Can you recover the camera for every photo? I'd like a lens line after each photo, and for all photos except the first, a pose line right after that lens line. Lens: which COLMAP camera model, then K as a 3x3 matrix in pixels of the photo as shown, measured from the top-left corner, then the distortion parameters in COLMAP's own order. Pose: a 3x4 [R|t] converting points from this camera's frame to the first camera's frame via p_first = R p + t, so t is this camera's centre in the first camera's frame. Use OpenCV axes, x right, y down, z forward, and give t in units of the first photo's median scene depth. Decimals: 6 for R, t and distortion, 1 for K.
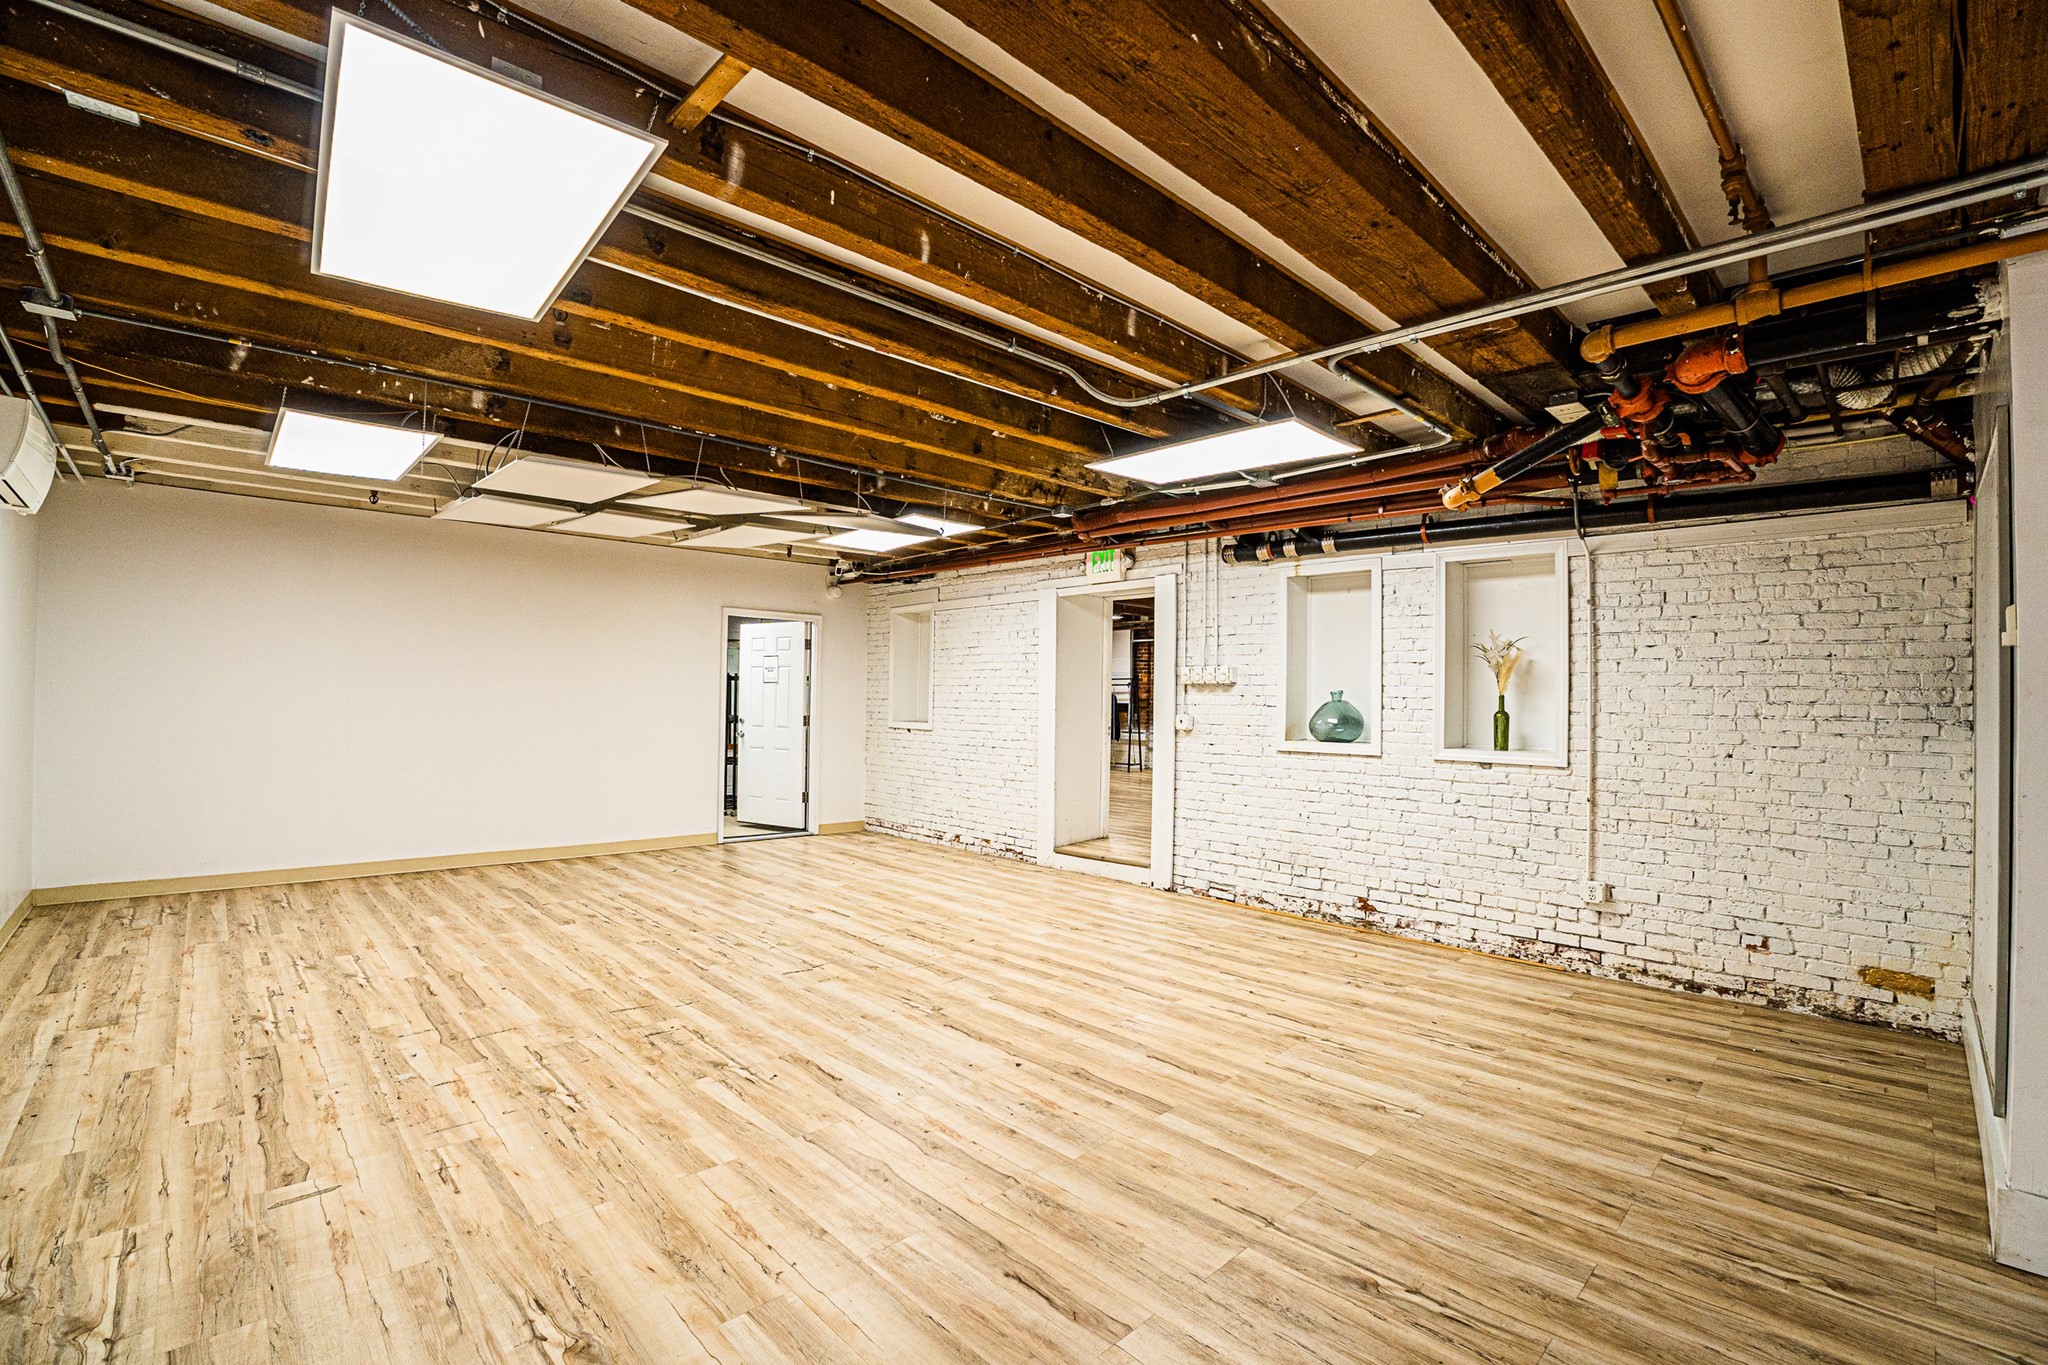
lens RADIAL K [[893.8, 0, 1019.1], [0, 893.8, 684.4], [0, 0, 1]] dist [-0.066915, 0.013650]
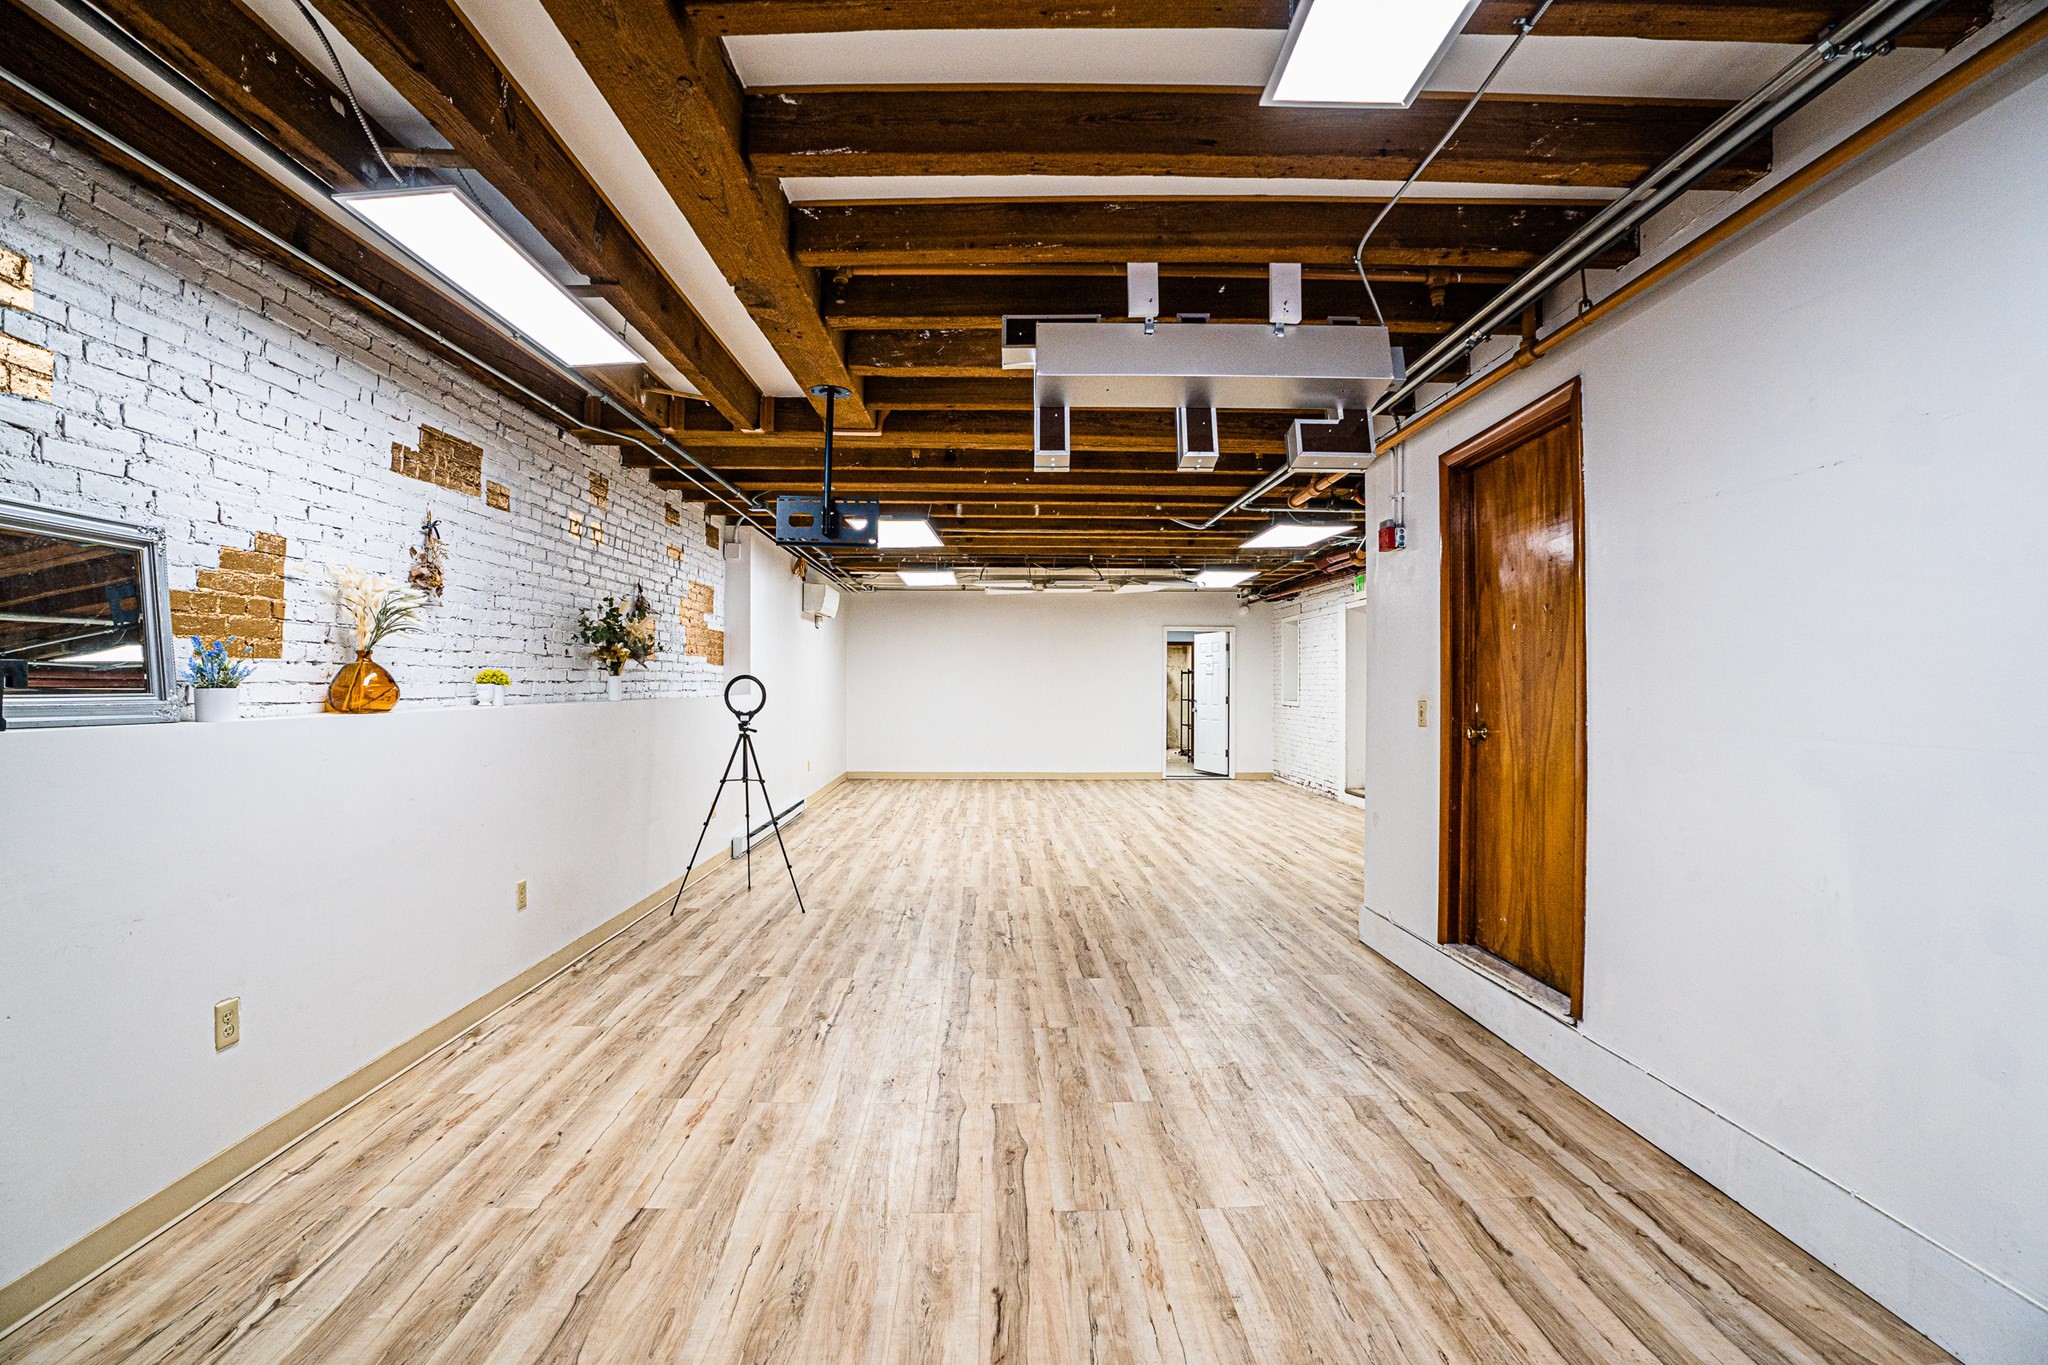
lens RADIAL K [[893.8, 0, 1014.2], [0, 893.8, 681.7], [0, 0, 1]] dist [-0.066915, 0.013650]
pose [[0.737601, -0.014144, -0.675089, 0.949379], [0.020075, 0.999798, 0.000987, 0.004992], [0.674939, -0.014280, 0.737736, -0.584719]]
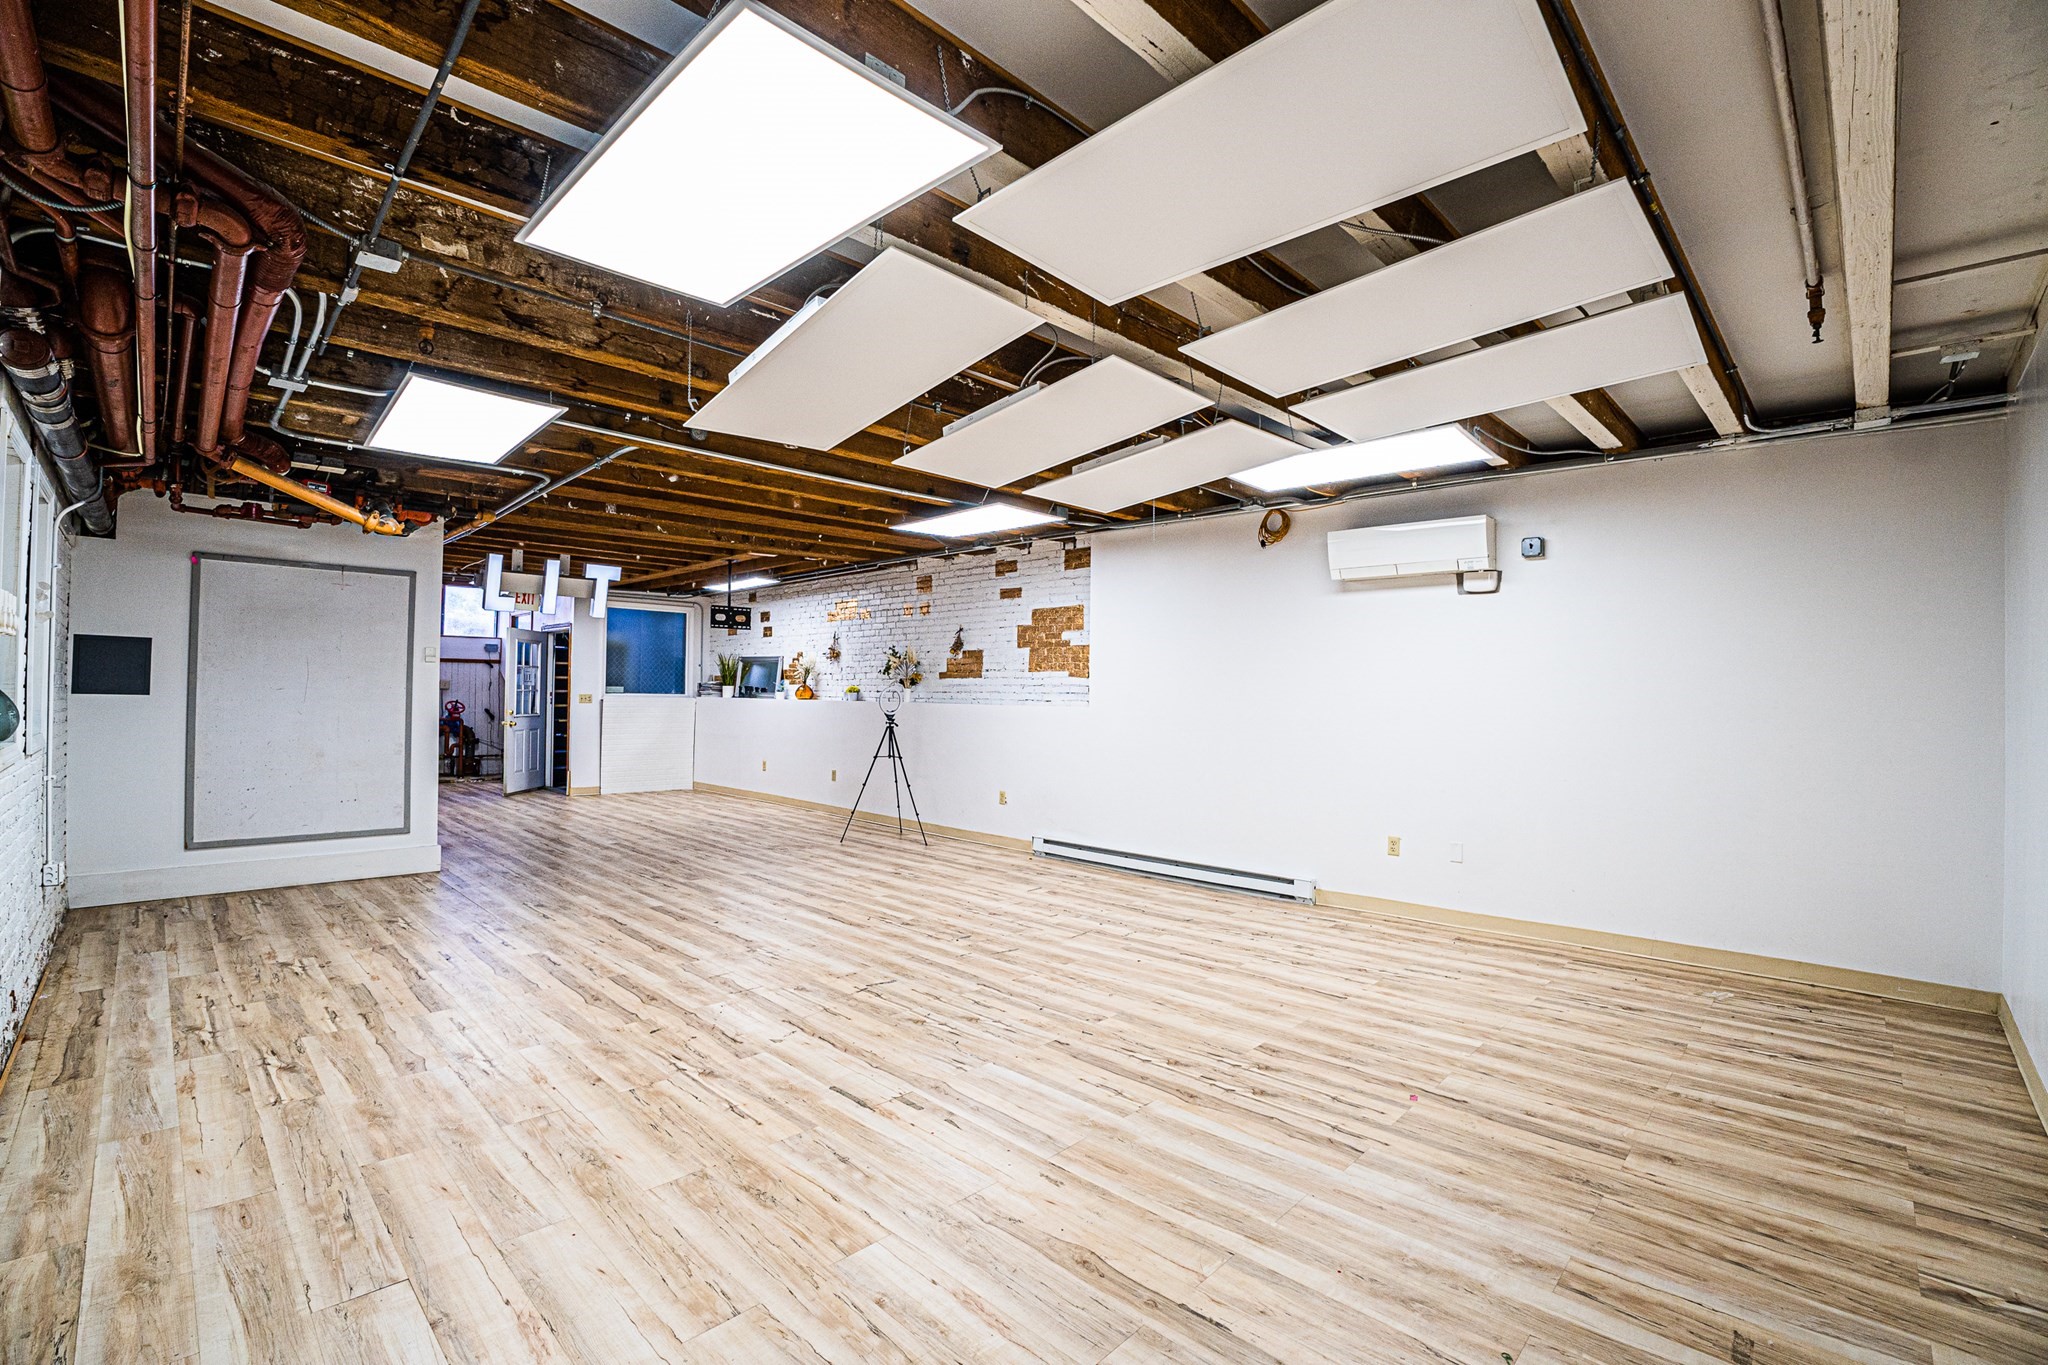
lens RADIAL K [[893.8, 0, 1017.6], [0, 893.8, 685.6], [0, 0, 1]] dist [-0.066915, 0.013650]
pose [[-0.998941, -0.029077, -0.035658, -0.346402], [-0.028160, 0.999266, -0.025965, 0.026806], [0.036387, -0.024933, -0.999027, 1.924425]]
